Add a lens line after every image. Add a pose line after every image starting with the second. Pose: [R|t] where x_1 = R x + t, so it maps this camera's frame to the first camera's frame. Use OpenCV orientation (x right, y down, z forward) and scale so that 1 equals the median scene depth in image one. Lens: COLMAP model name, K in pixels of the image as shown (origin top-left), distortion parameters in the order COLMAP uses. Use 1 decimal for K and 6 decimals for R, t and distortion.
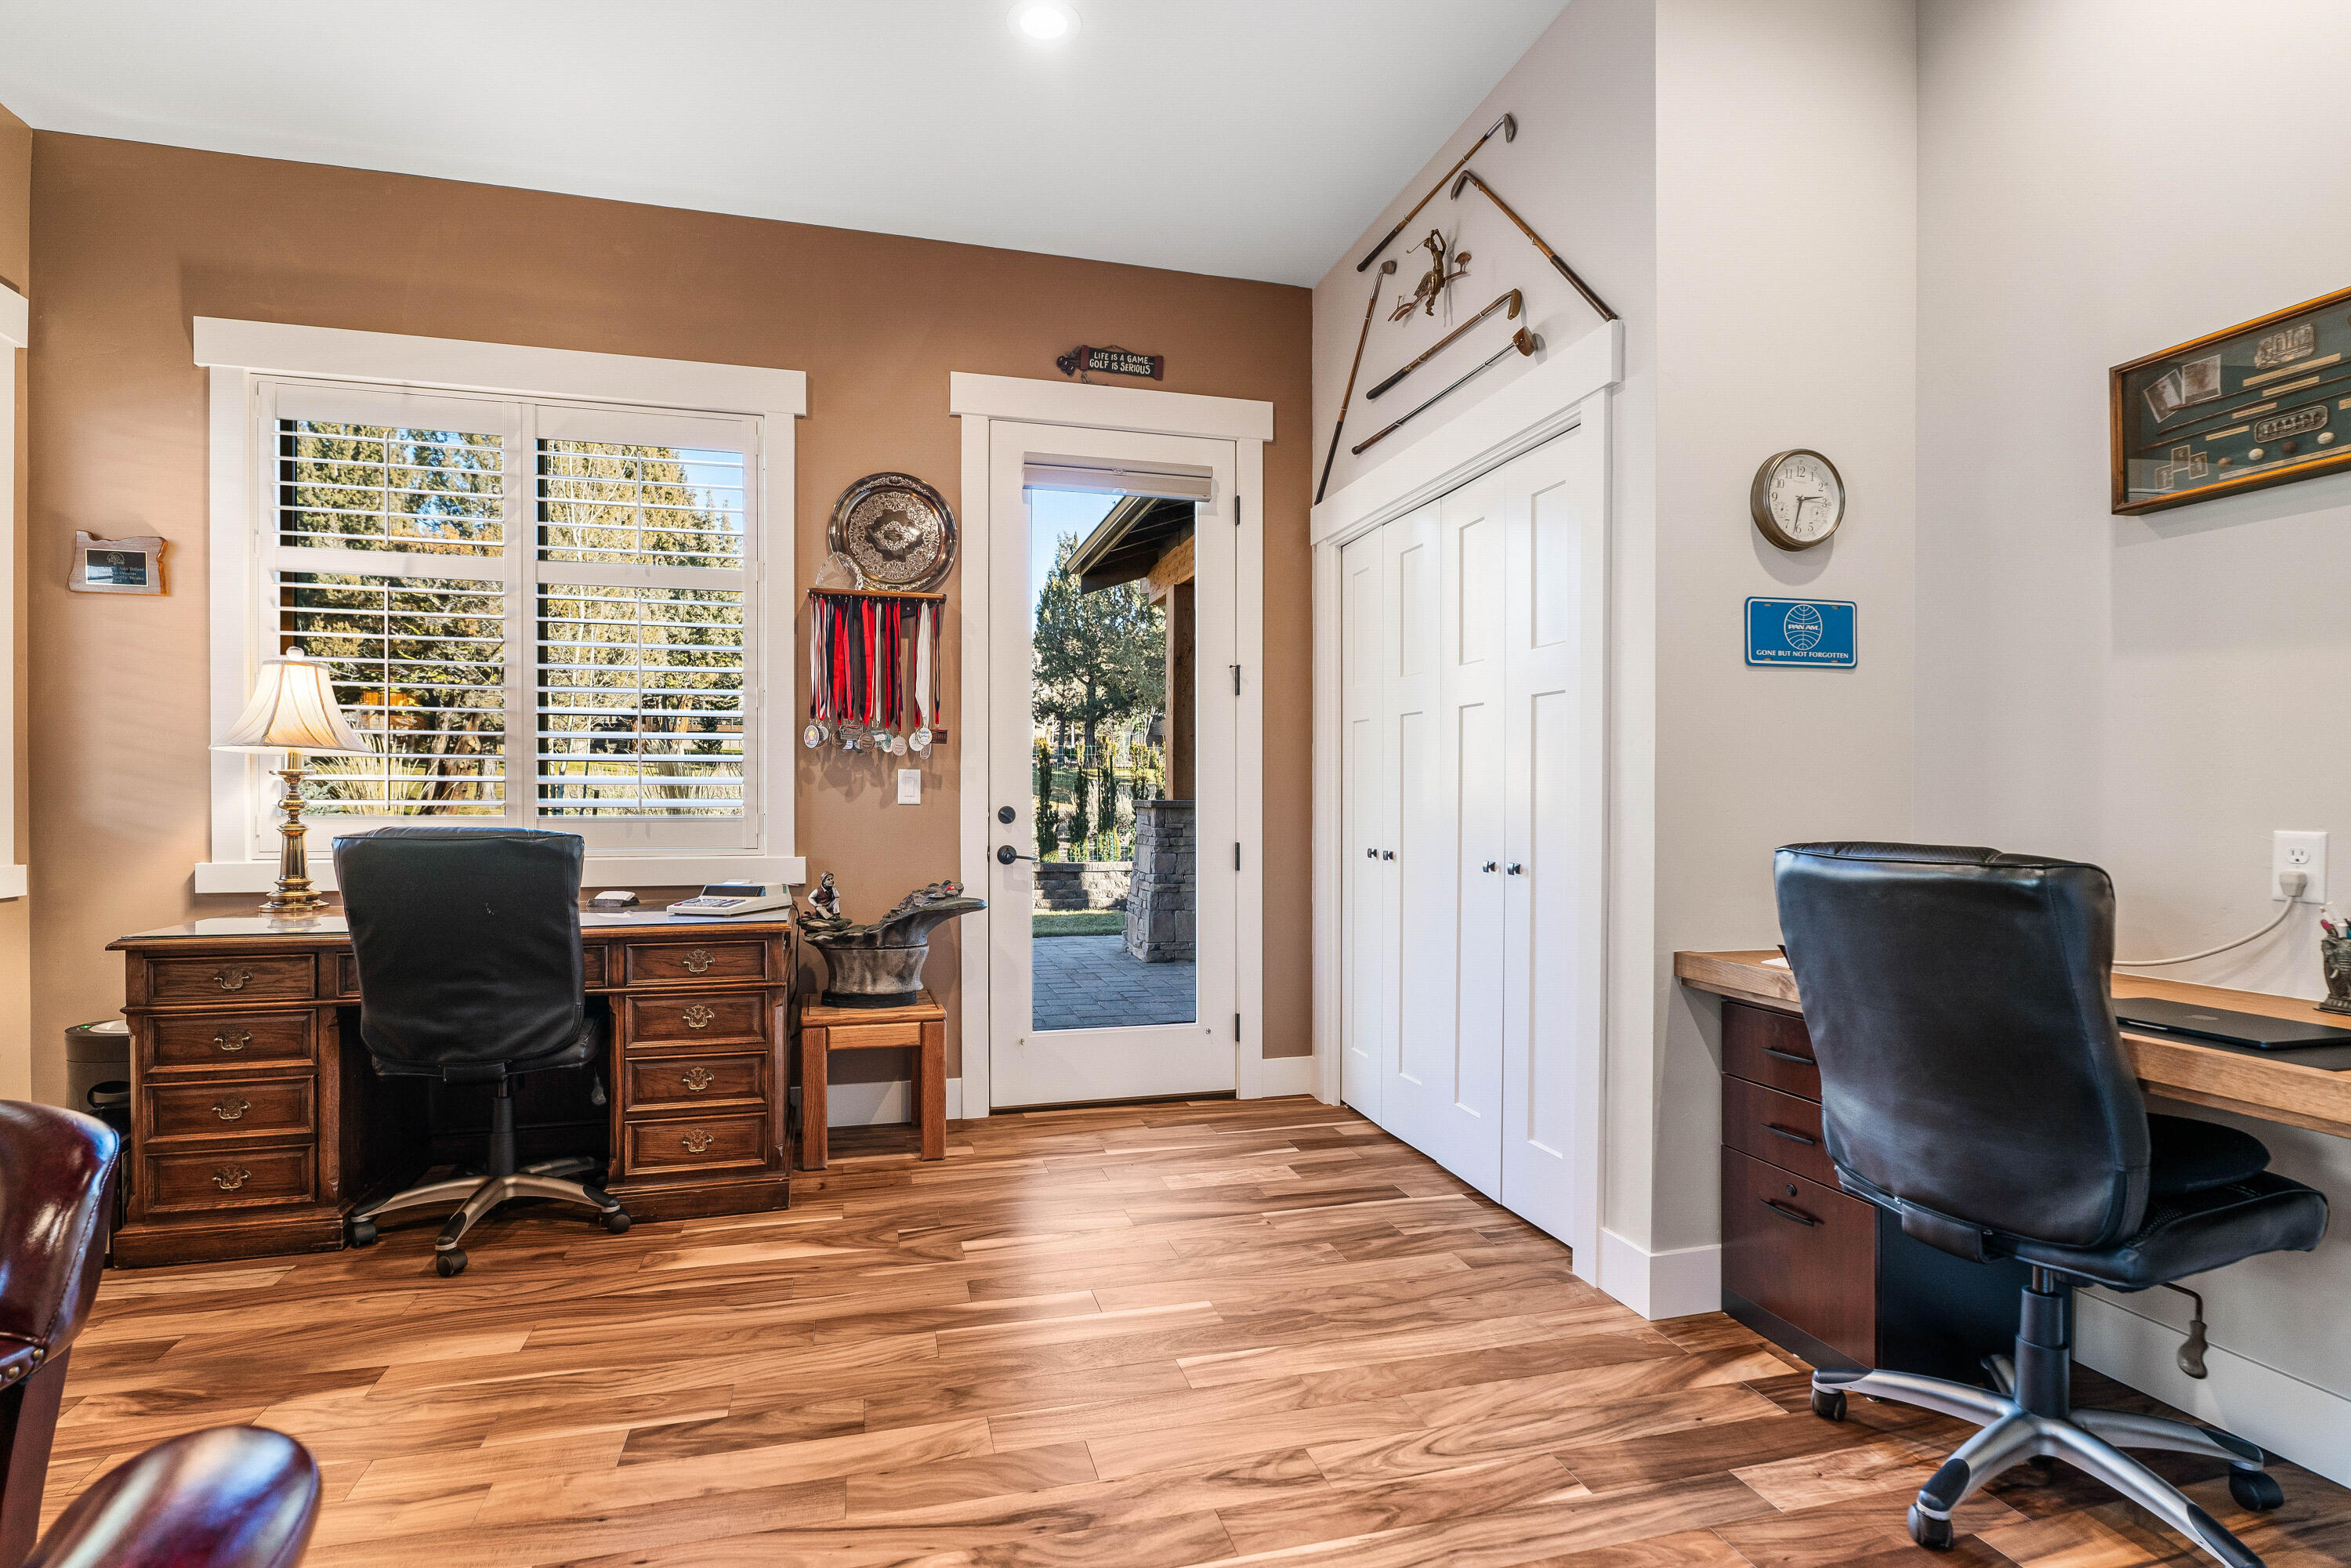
lens RADIAL K [[1144.9, 0, 1177.3], [0, 1144.9, 804.8], [0, 0, 1]] dist [-0.015131, 0.000005]
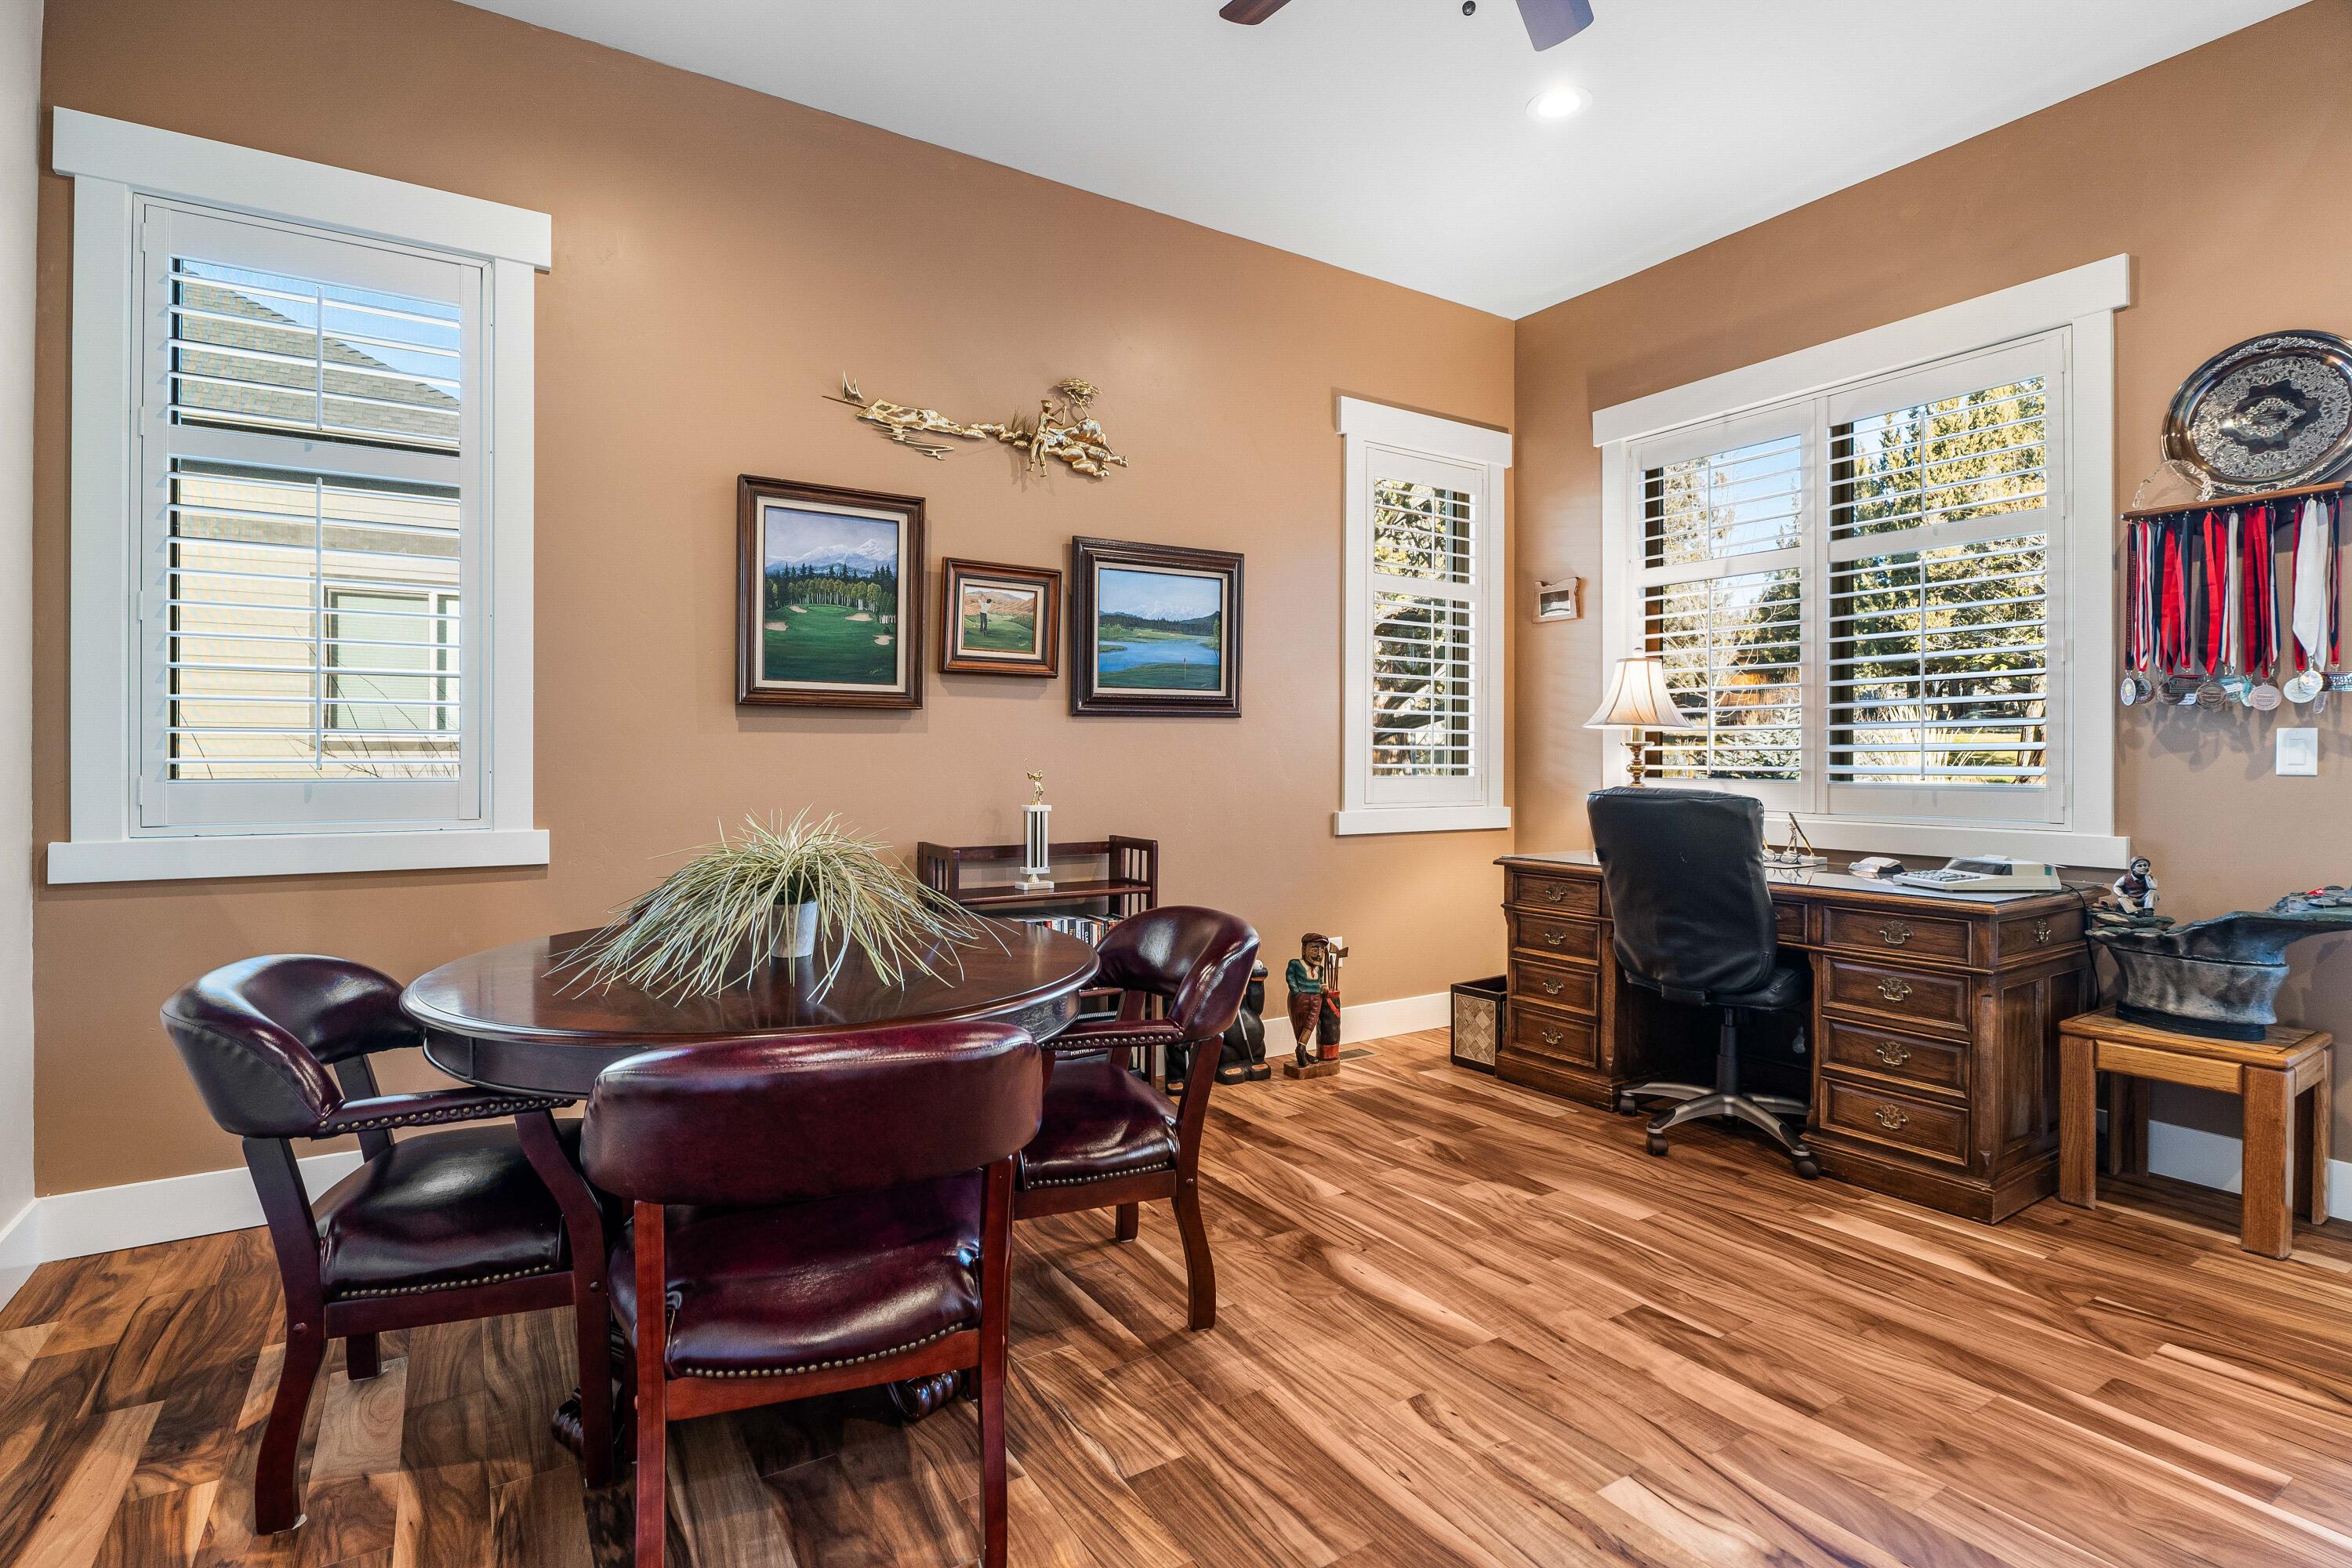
lens RADIAL K [[1138.5, 0, 1169.8], [0, 1138.5, 755.8], [0, 0, 1]] dist [-0.009452, -0.000944]
pose [[0.282949, -0.002781, -0.959131, 0.341995], [-0.008855, 0.999946, -0.005512, -0.003396], [0.959094, 0.010053, 0.282909, 0.132064]]
